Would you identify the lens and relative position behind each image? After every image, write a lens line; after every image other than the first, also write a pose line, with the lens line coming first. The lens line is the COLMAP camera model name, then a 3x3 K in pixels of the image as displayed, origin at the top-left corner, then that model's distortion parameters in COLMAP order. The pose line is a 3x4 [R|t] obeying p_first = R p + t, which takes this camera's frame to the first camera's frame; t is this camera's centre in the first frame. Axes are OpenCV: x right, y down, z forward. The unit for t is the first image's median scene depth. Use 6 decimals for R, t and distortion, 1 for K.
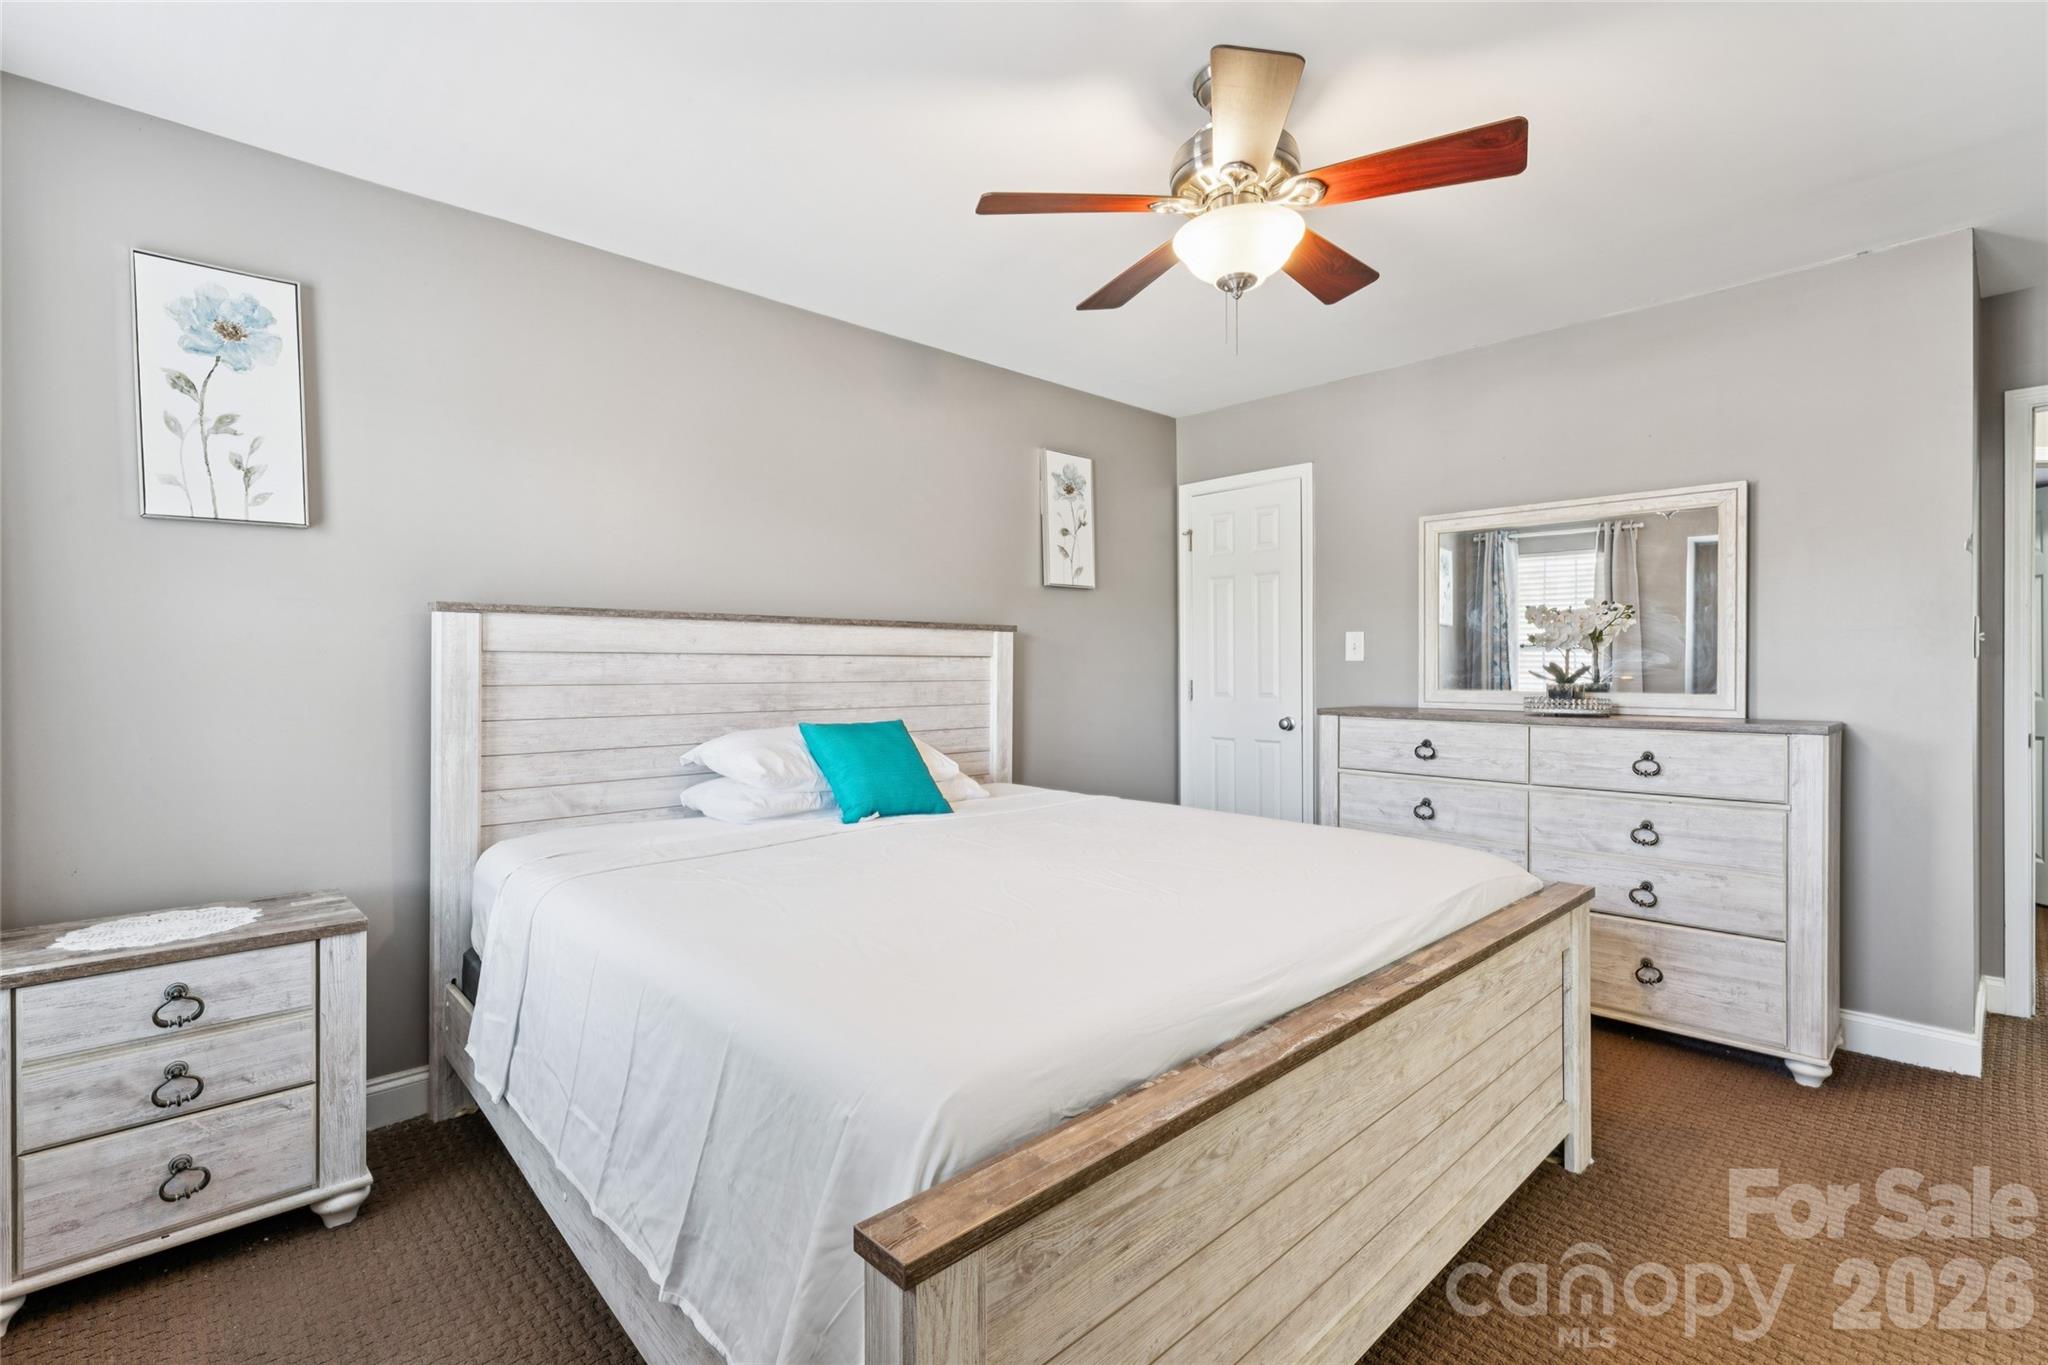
lens RADIAL K [[934.6, 0, 1013.4], [0, 934.6, 673.8], [0, 0, 1]] dist [-0.000233, -0.000860]
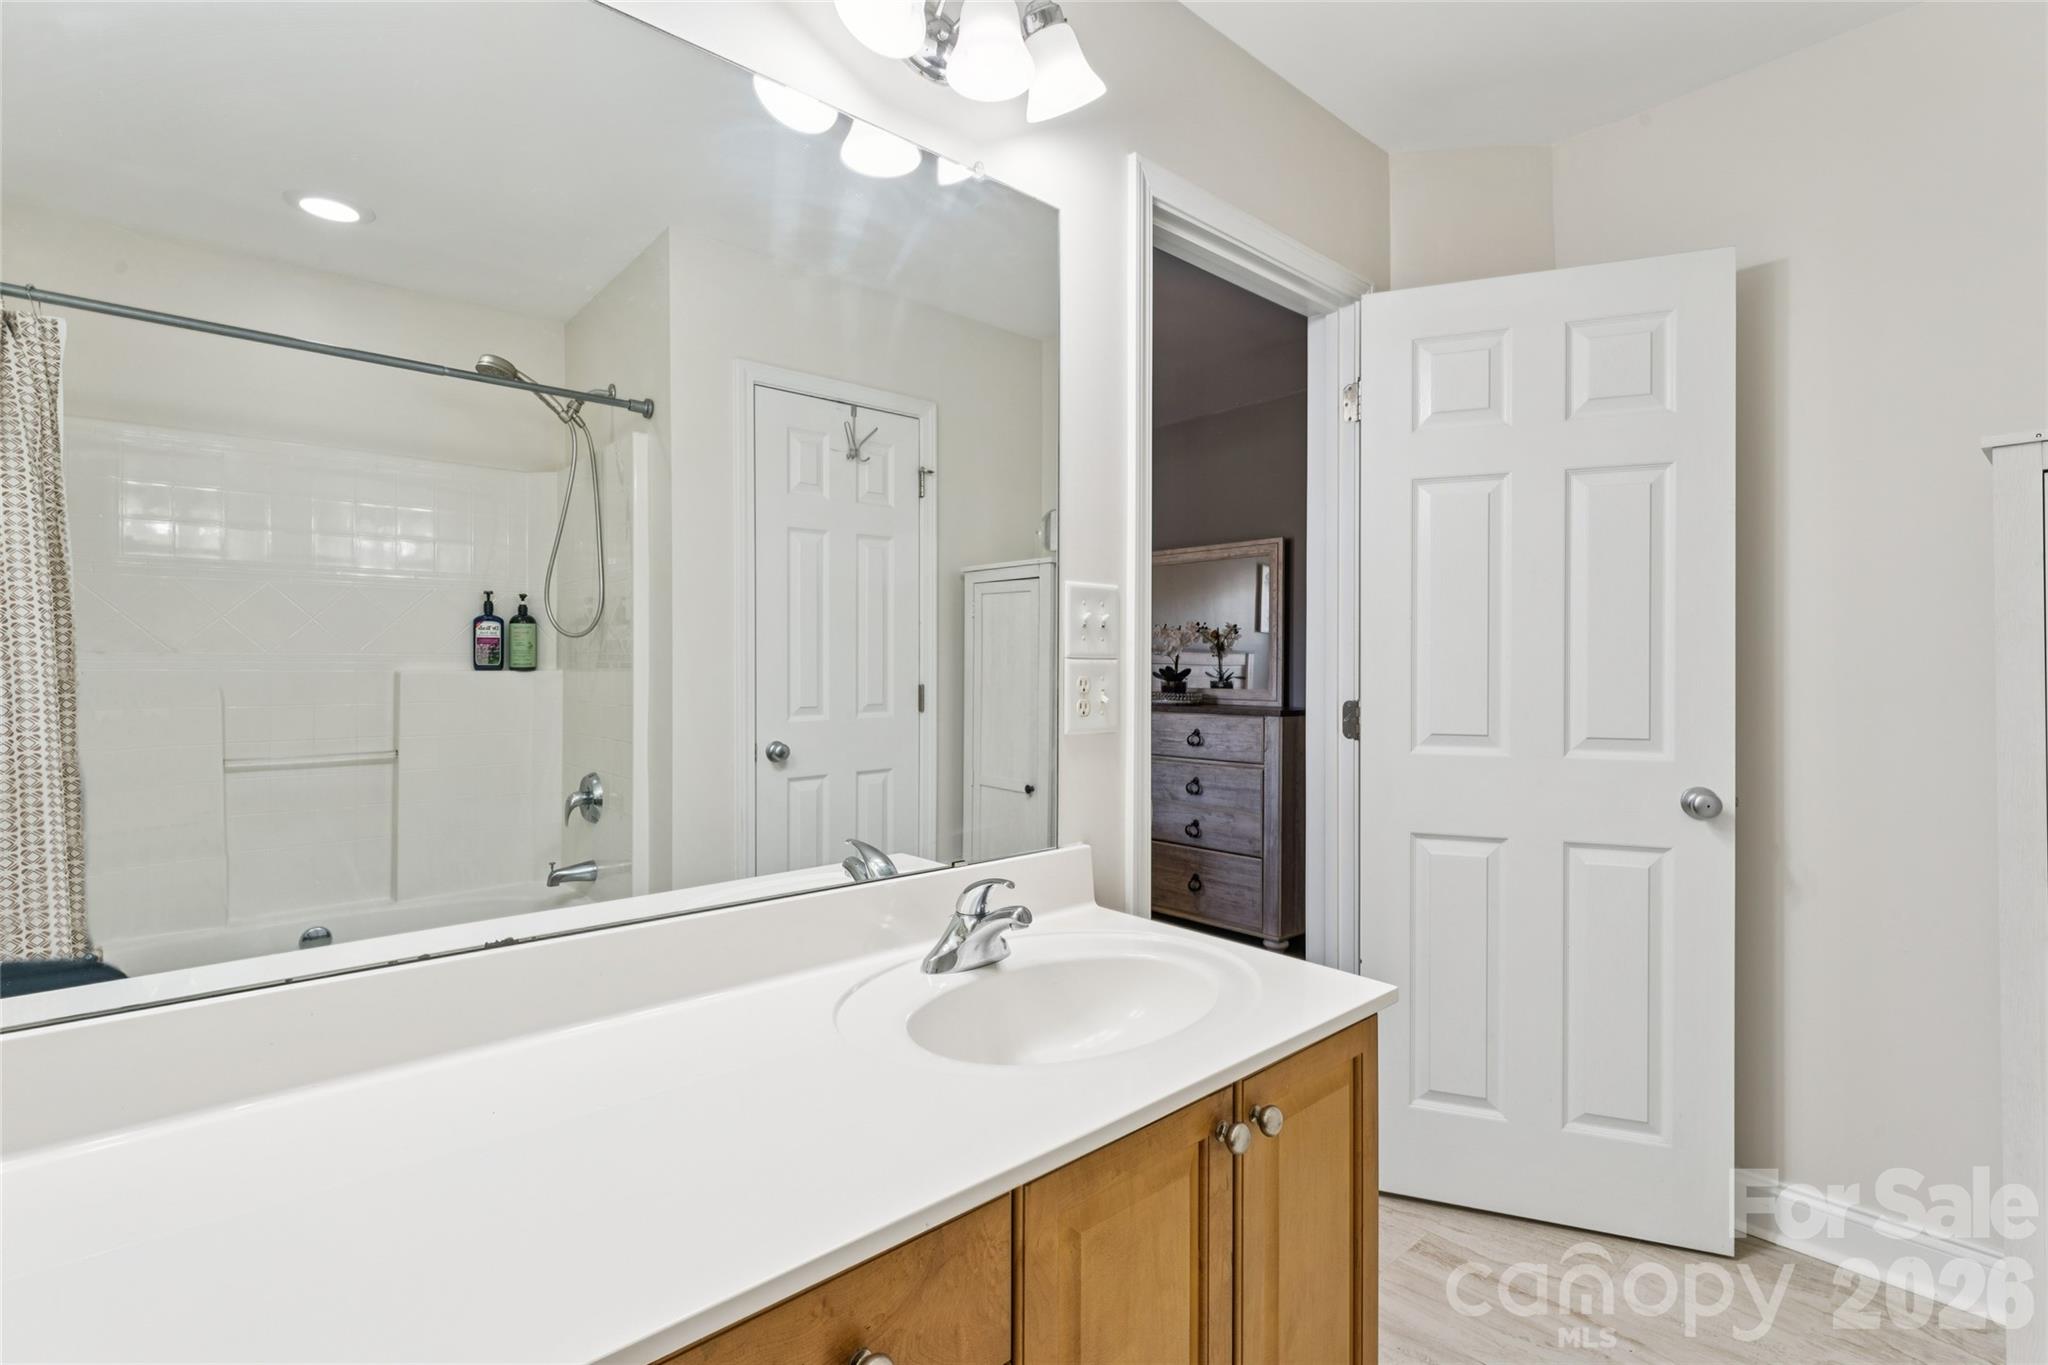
lens RADIAL K [[934.6, 0, 1028.8], [0, 934.6, 680.8], [0, 0, 1]] dist [-0.000233, -0.000860]
pose [[0.999879, 0.004566, -0.014838, 0.239532], [-0.004512, 0.999983, 0.003629, 0.002922], [0.014854, -0.003562, 0.999883, -0.232498]]
